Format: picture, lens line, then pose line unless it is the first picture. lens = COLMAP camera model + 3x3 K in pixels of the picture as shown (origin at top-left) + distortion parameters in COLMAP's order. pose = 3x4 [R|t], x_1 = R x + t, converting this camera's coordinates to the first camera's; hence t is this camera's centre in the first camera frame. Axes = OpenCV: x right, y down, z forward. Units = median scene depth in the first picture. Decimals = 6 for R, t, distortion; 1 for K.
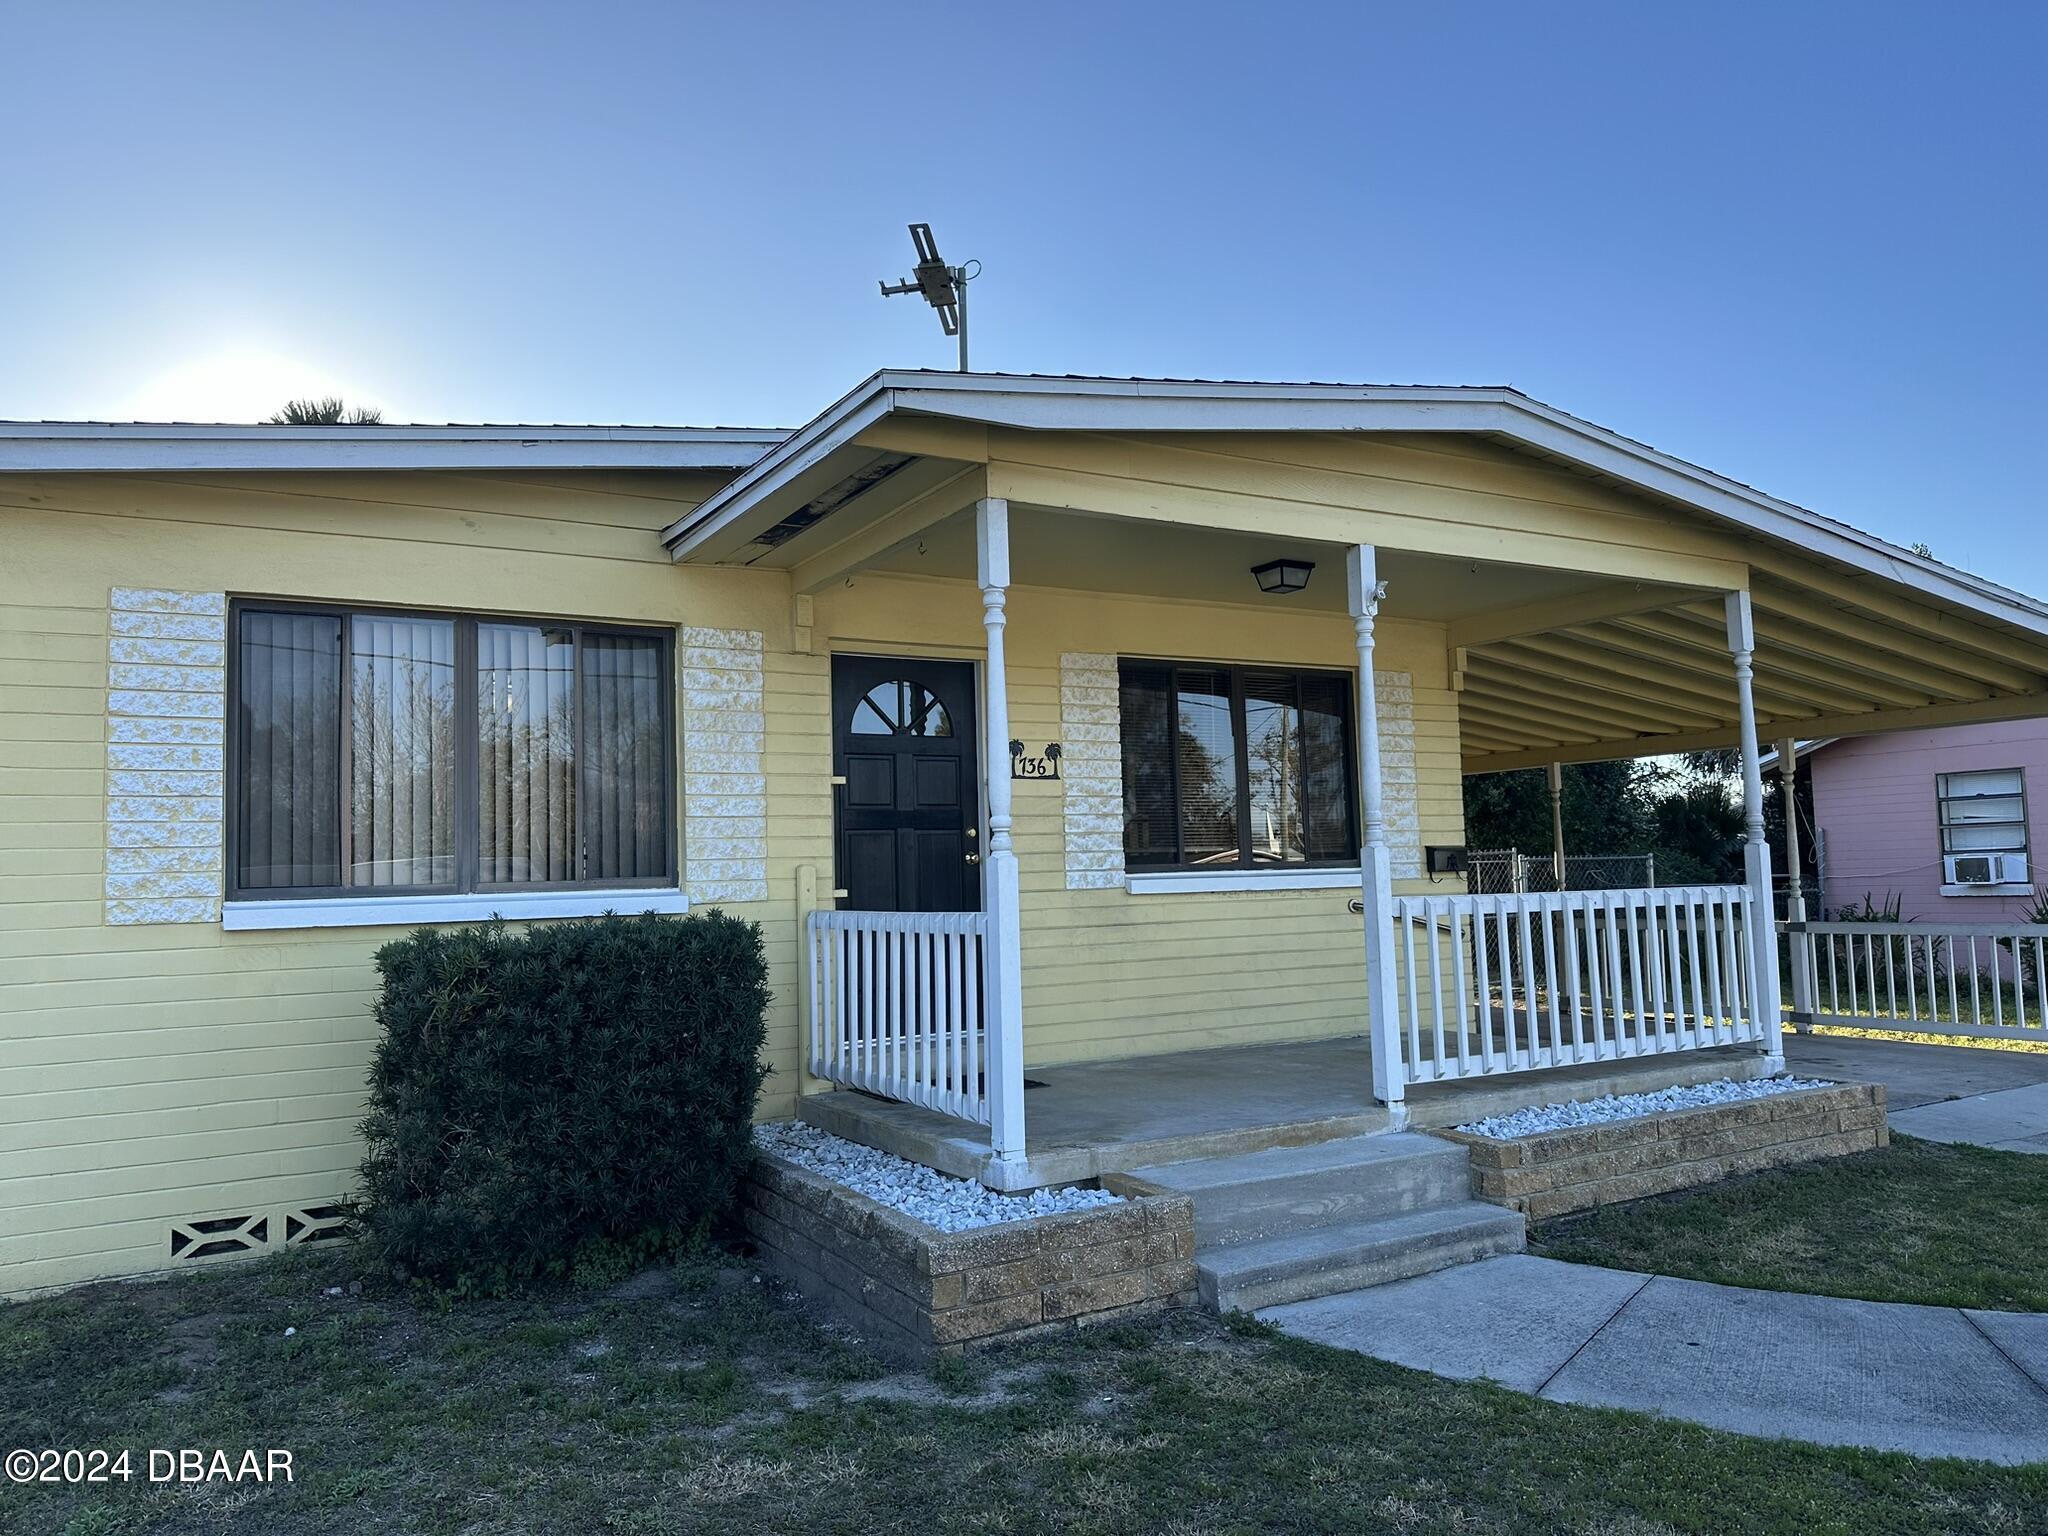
lens RADIAL K [[1434.6, 0, 1022.6], [0, 1434.6, 761.5], [0, 0, 1]] dist [-0.004674, -0.001666]
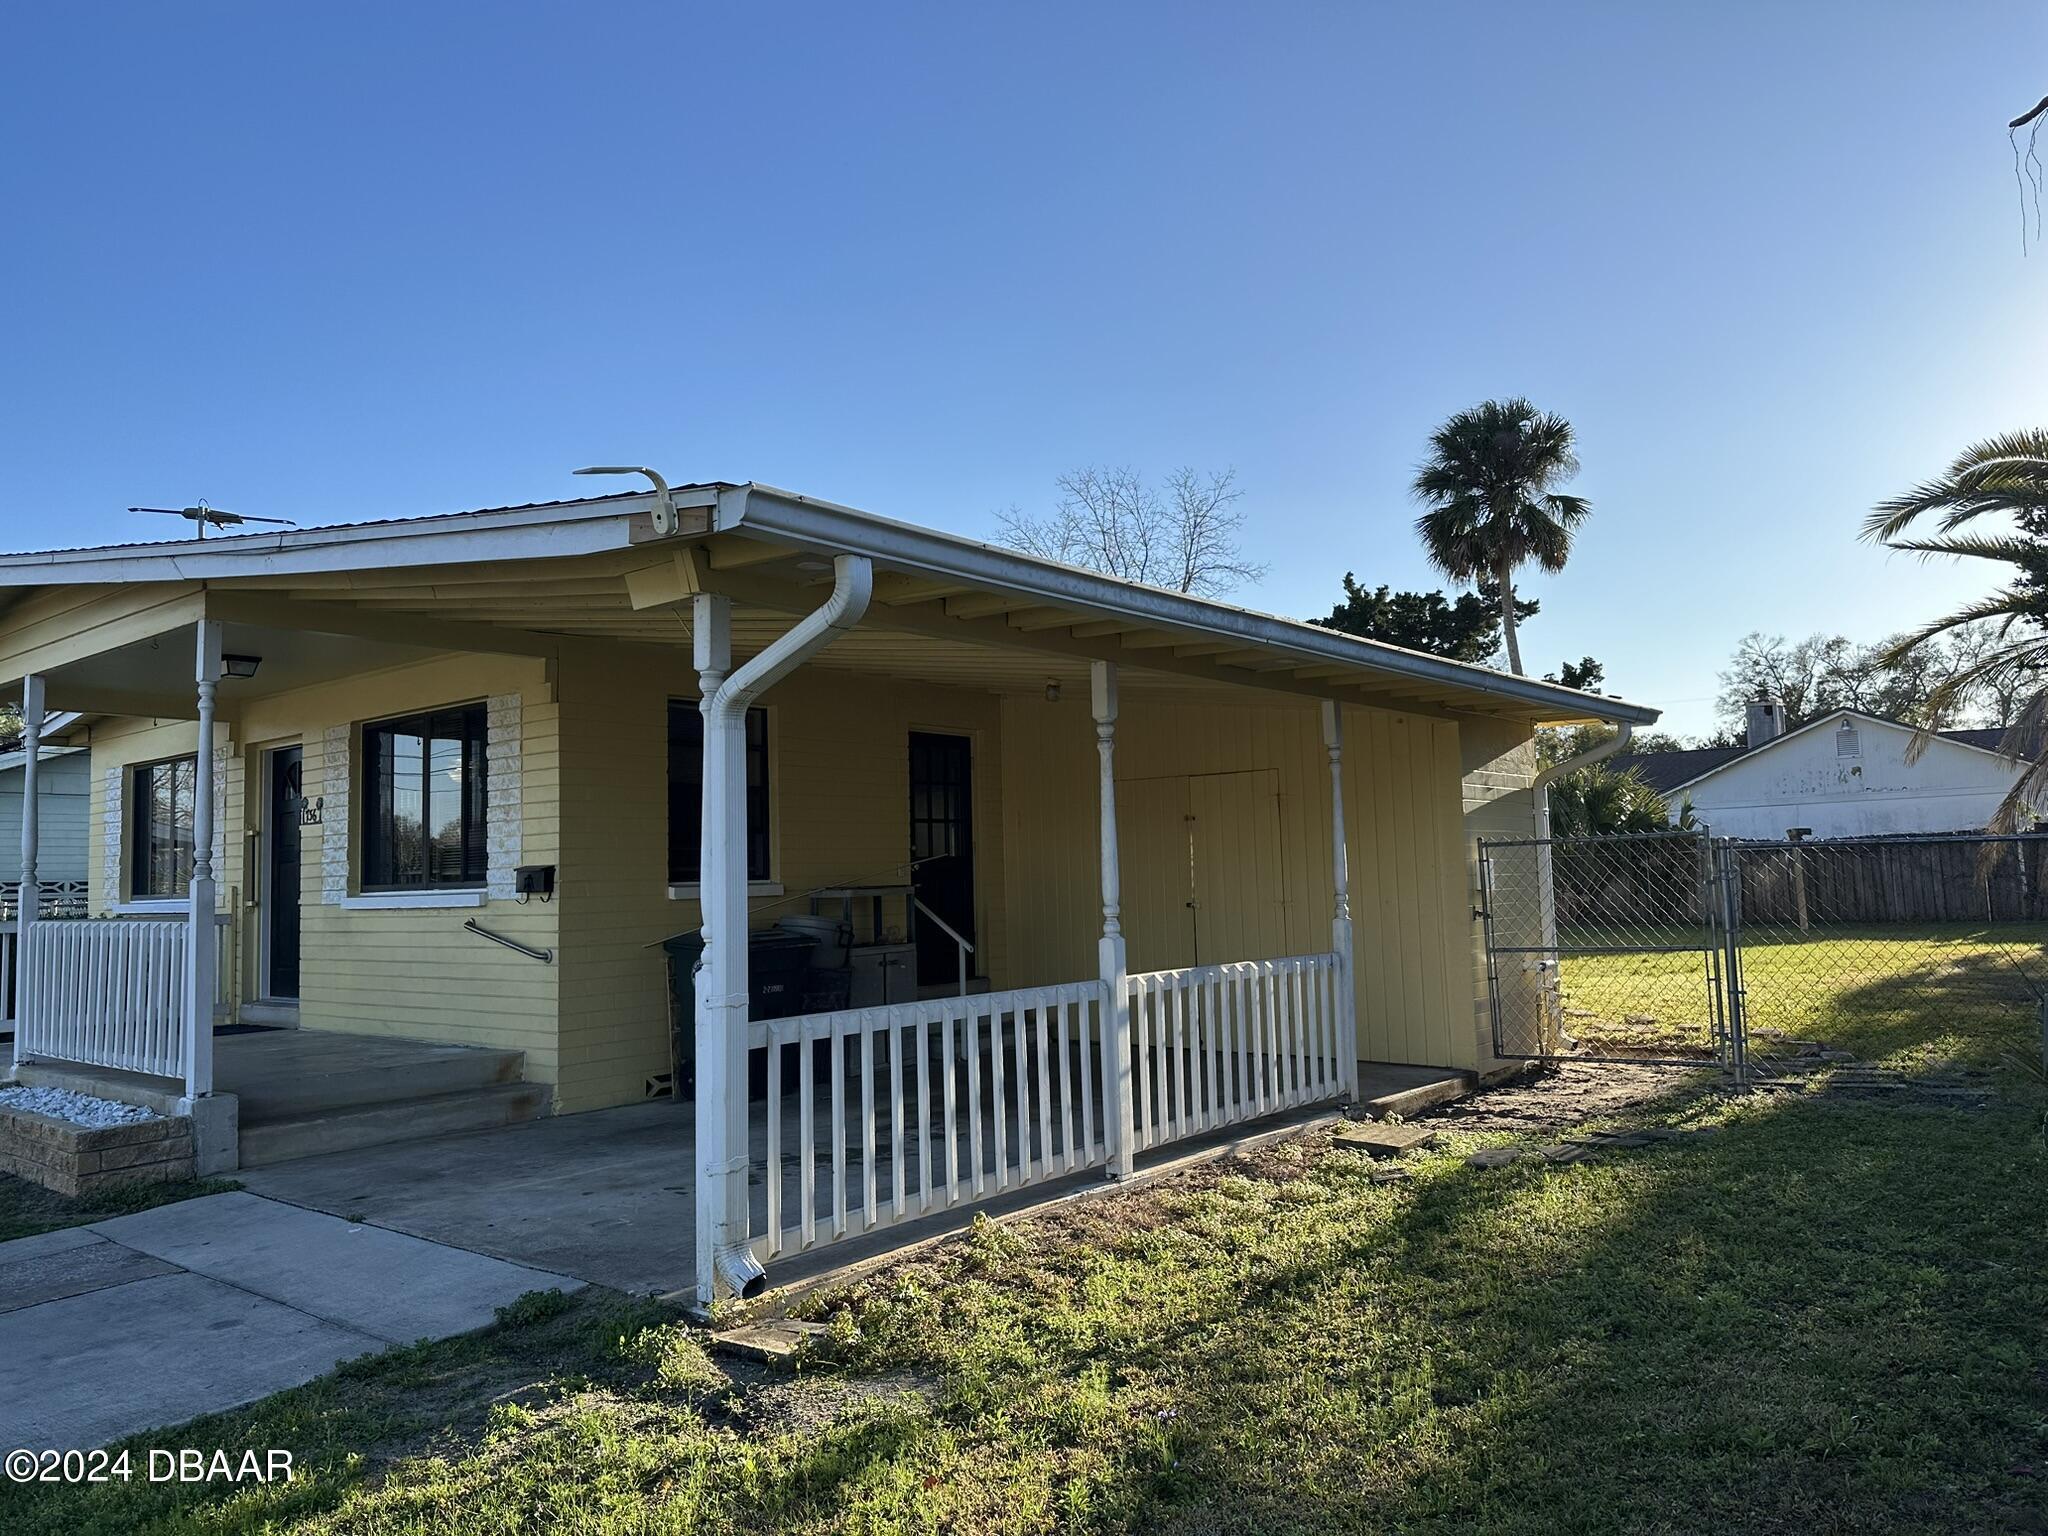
lens RADIAL K [[1434.6, 0, 1022.9], [0, 1434.6, 767.8], [0, 0, 1]] dist [-0.004674, -0.001666]
pose [[0.349812, -0.063203, -0.934685, 1.420063], [0.086690, 0.995625, -0.034879, 0.059904], [0.932800, -0.068827, 0.353760, 1.052227]]
